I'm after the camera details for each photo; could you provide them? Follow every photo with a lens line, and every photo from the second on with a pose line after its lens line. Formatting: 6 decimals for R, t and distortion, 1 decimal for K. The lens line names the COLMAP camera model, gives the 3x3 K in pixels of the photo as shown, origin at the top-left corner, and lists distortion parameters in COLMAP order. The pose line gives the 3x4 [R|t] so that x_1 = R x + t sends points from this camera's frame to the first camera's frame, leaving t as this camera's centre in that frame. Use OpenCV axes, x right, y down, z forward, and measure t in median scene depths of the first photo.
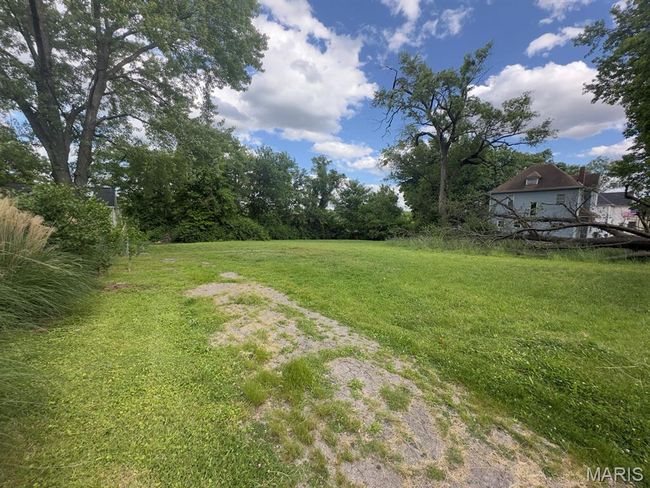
lens RADIAL K [[253.3, 0, 335.6], [0, 253.3, 251.3], [0, 0, 1]] dist [-0.000880, -0.000282]
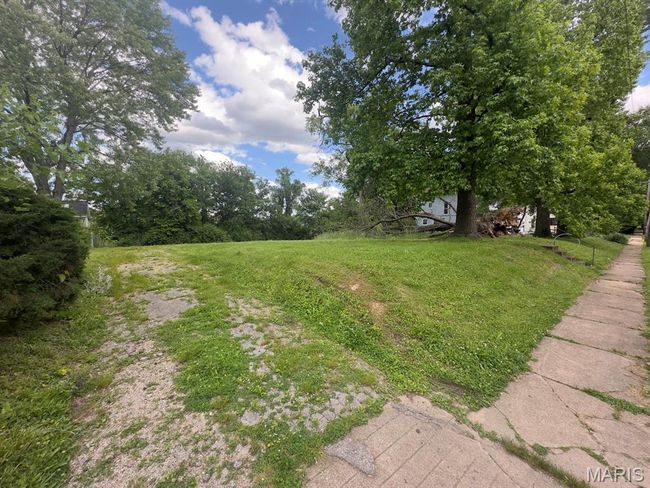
lens RADIAL K [[253.3, 0, 327.7], [0, 253.3, 237.4], [0, 0, 1]] dist [-0.000880, -0.000282]
pose [[0.999349, -0.031822, 0.017009, 0.346323], [0.033117, 0.996059, -0.082279, 0.084336], [-0.014323, 0.082788, 0.996464, -0.284624]]
